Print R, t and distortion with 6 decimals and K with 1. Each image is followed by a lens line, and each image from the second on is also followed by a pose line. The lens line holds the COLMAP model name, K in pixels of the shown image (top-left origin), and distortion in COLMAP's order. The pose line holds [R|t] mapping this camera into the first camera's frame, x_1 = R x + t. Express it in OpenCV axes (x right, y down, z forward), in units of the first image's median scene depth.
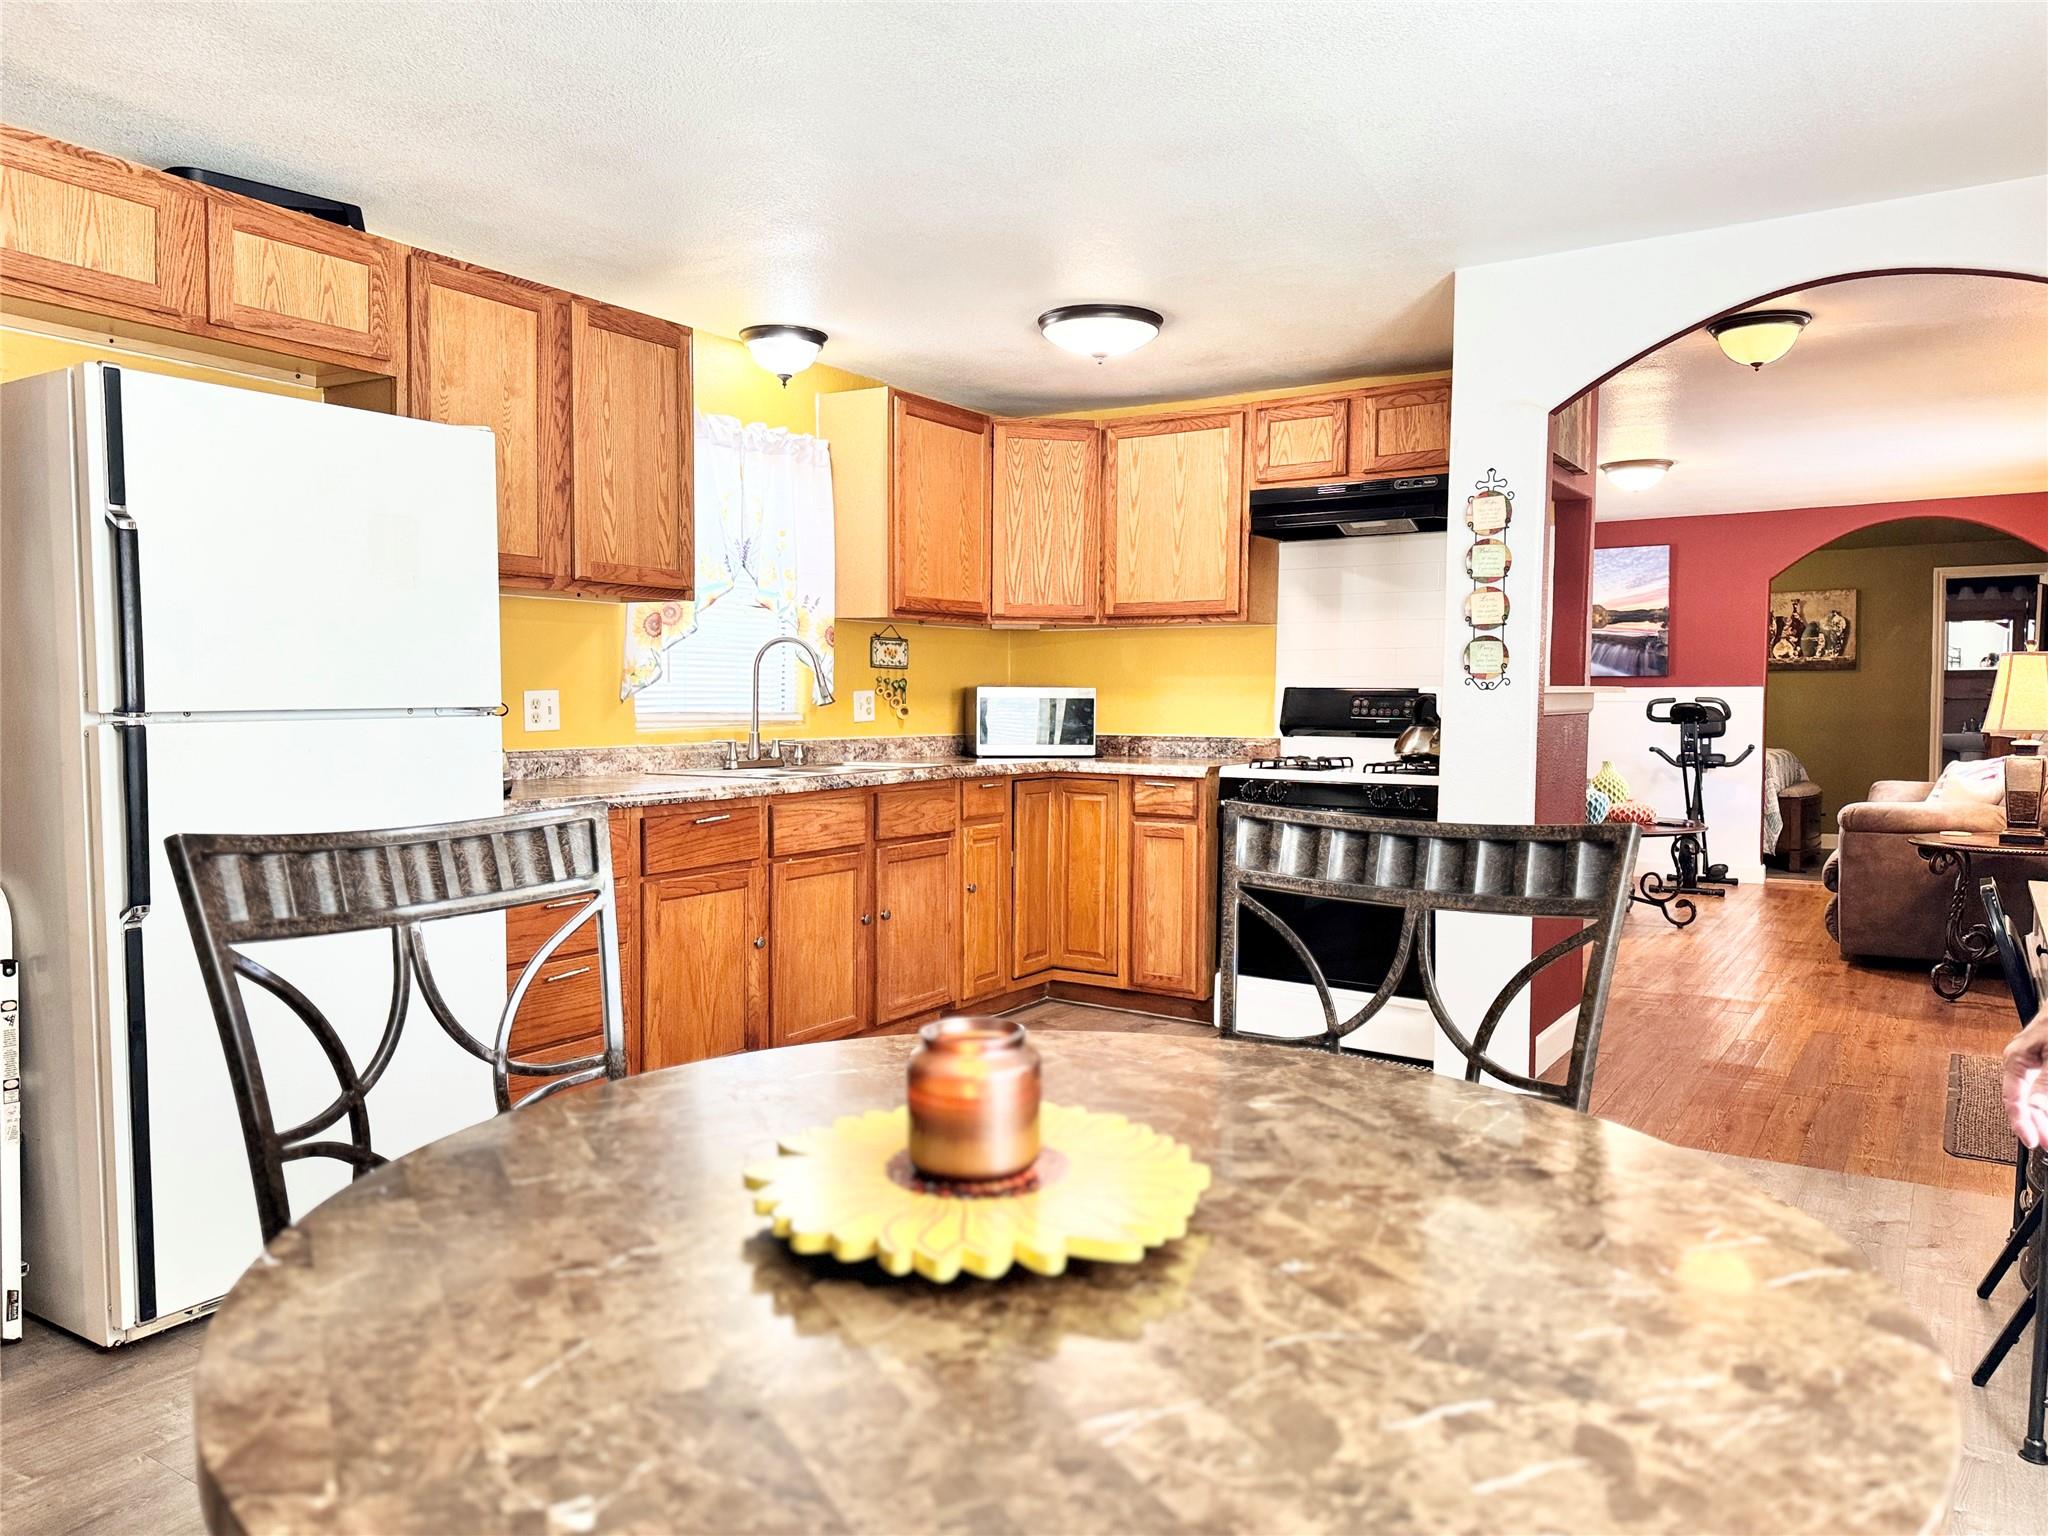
lens RADIAL K [[1428.3, 0, 1008.9], [0, 1428.3, 765.8], [0, 0, 1]] dist [0.103644, -0.144657]
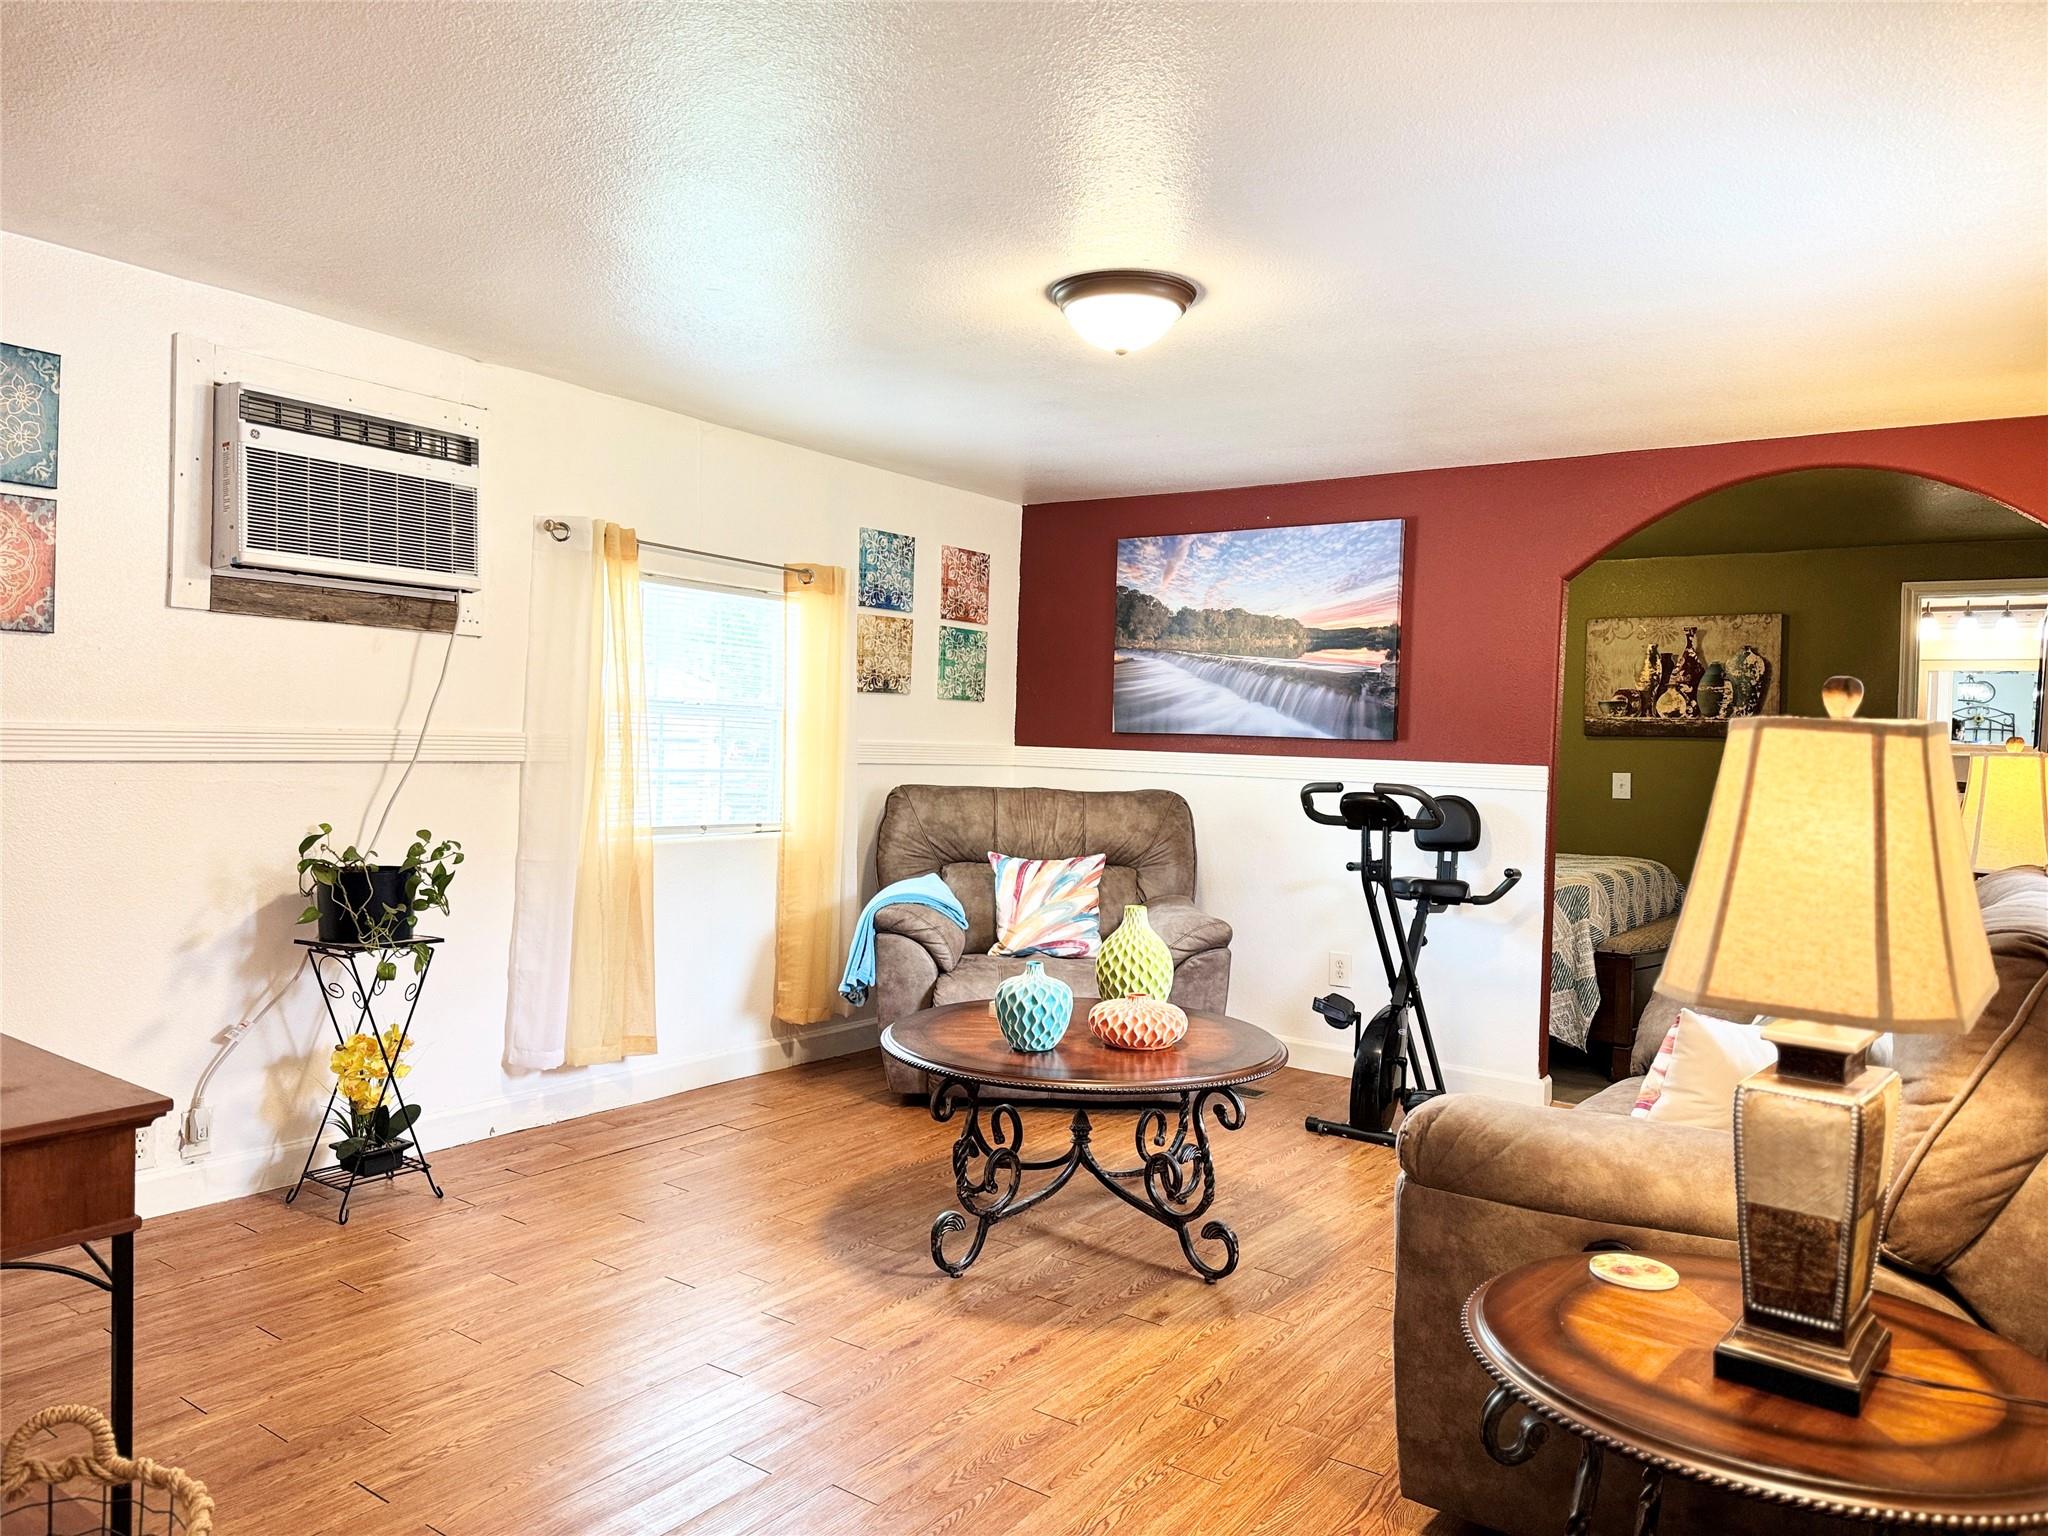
lens RADIAL K [[1428.3, 0, 1008.9], [0, 1428.3, 765.8], [0, 0, 1]] dist [0.103644, -0.144657]
pose [[0.998726, 0.030351, -0.040305, 0.320038], [-0.031370, 0.999197, -0.024906, -0.032285], [0.039517, 0.026139, 0.998877, 0.409189]]
